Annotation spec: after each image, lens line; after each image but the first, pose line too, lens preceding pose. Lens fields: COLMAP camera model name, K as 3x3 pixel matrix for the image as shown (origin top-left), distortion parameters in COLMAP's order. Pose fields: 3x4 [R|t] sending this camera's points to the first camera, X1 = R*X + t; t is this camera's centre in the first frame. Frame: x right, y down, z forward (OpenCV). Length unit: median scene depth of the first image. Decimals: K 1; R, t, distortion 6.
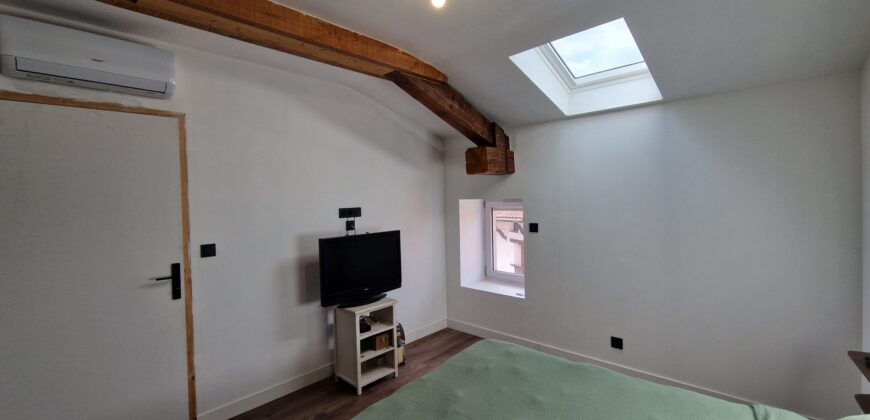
lens RADIAL K [[370.2, 0, 441.1], [0, 370.2, 201.7], [0, 0, 1]] dist [0.011365, -0.007283]
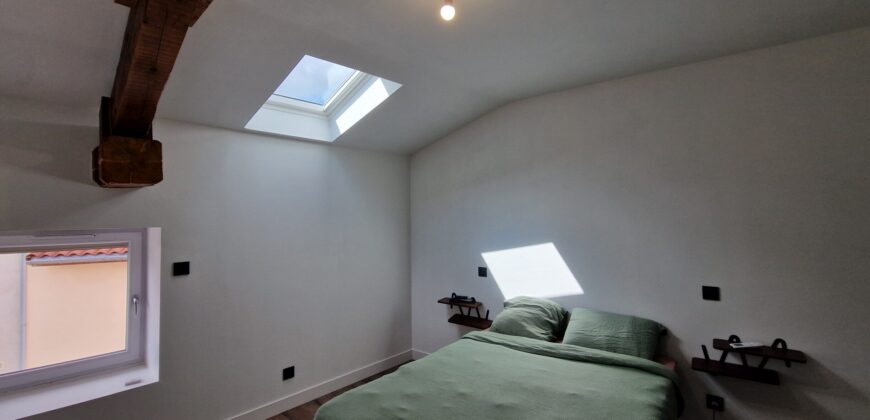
lens RADIAL K [[370.2, 0, 441.1], [0, 370.2, 201.7], [0, 0, 1]] dist [0.011365, -0.007283]
pose [[-0.021611, 0.055450, 0.998228, -0.499514], [0.022423, 0.998236, -0.054965, -0.006870], [-0.999515, 0.021196, -0.022816, 0.568262]]
